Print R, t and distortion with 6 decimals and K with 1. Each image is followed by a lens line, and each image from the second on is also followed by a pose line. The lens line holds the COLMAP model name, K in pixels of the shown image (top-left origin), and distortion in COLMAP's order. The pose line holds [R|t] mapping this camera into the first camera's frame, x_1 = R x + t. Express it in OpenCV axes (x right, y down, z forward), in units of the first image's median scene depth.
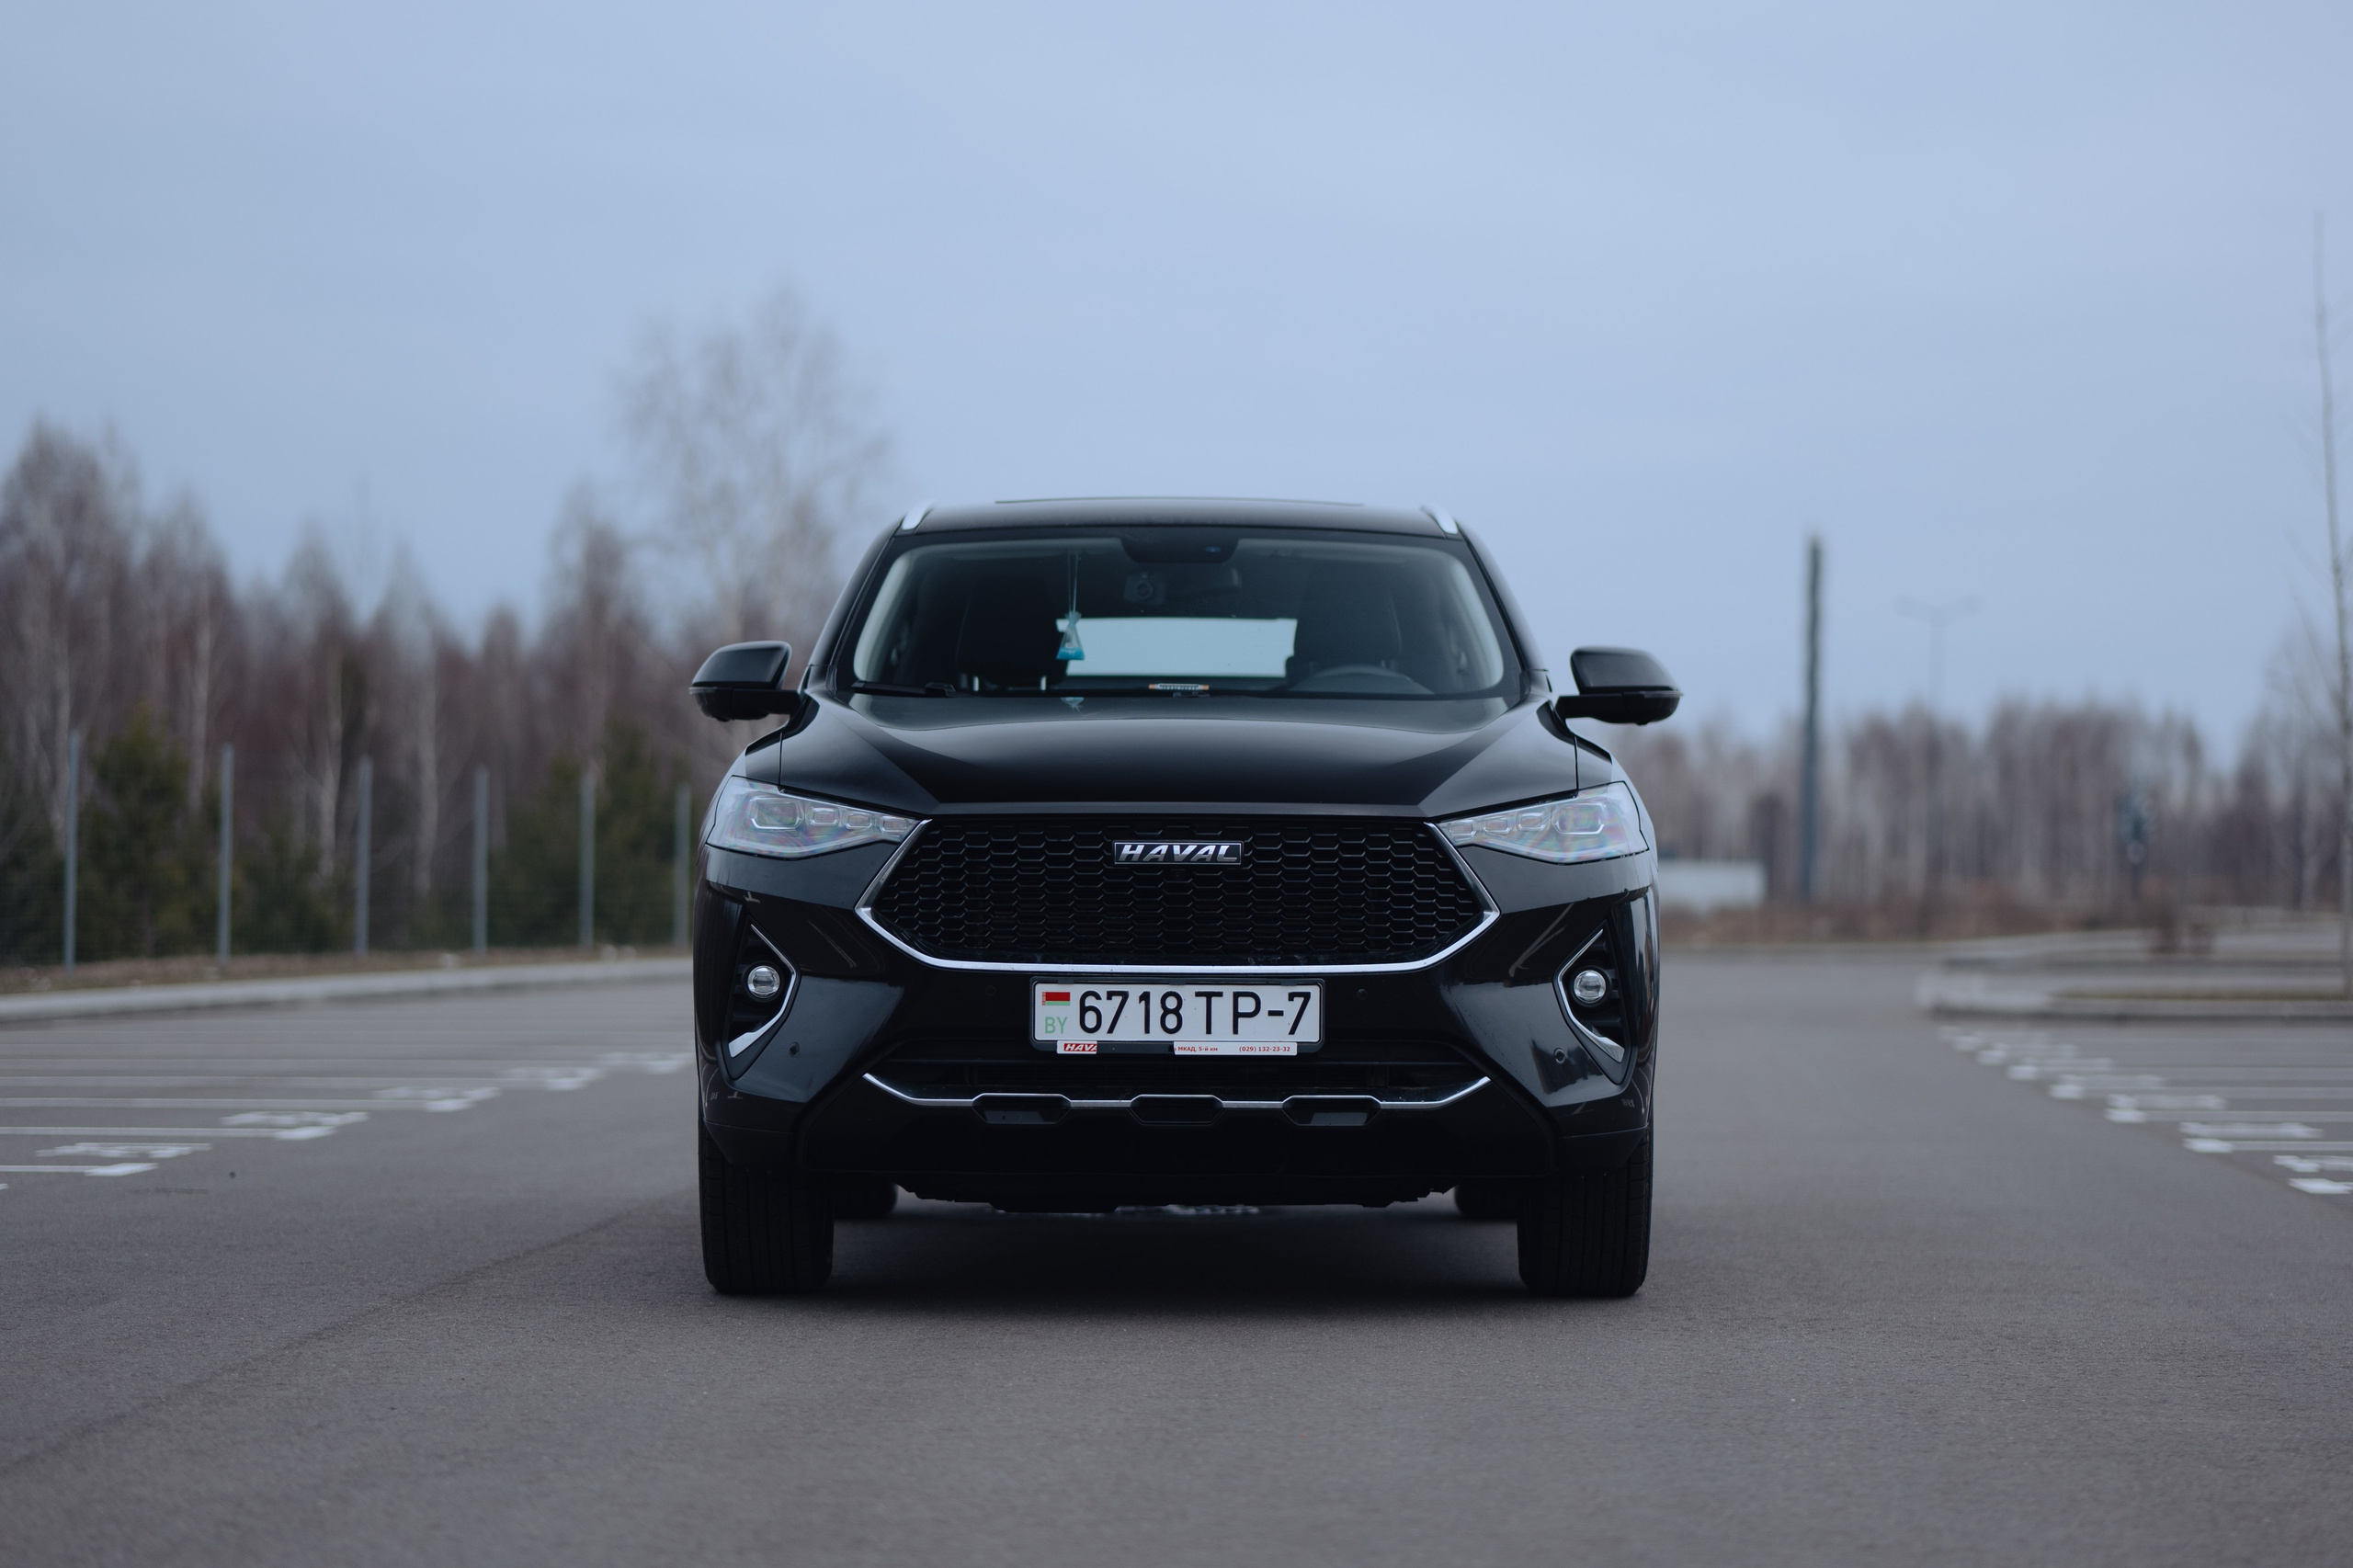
lens RADIAL K [[6445.7, 0, 1176.9], [0, 6445.7, 870.1], [0, 0, 1]] dist [0.028124, 0.143843]
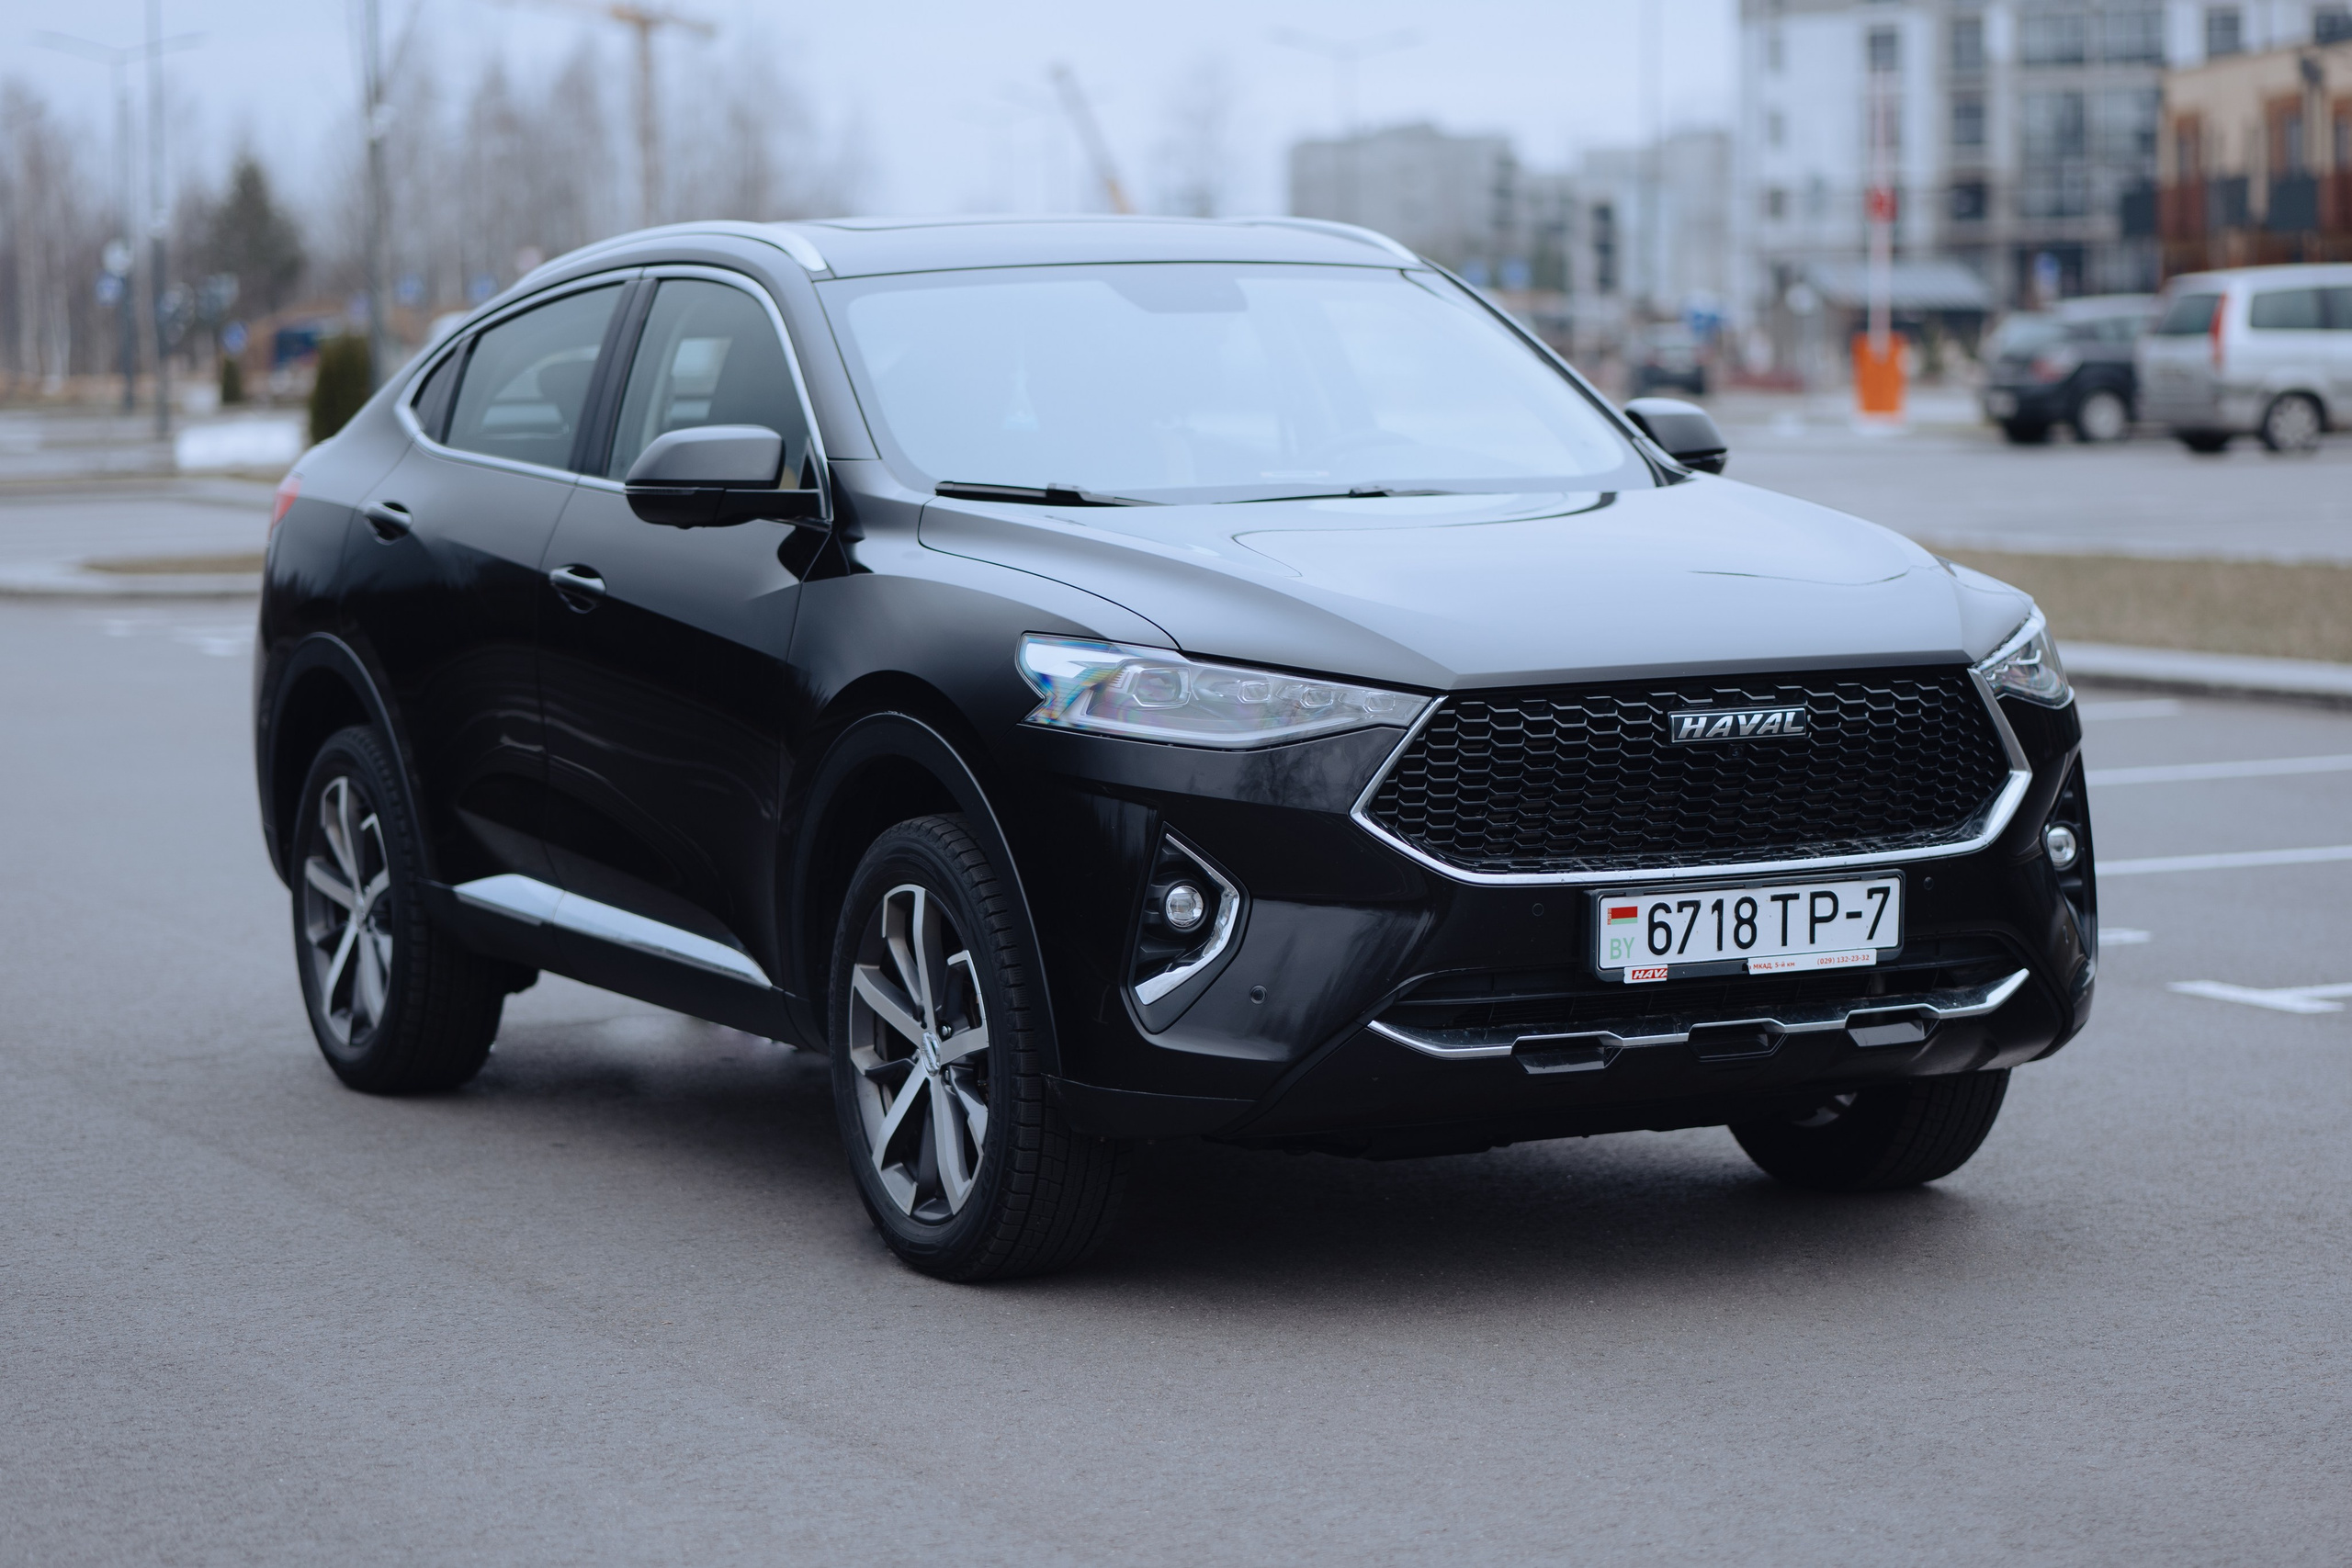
lens RADIAL K [[6442.5, 0, 1176.4], [0, 6442.5, 870.1], [0, 0, 1]] dist [0.028124, 0.143843]
pose [[0.884653, -0.063902, 0.461850, -0.435974], [0.023026, 0.995343, 0.093610, -0.061619], [-0.465681, -0.072178, 0.882004, 0.322111]]
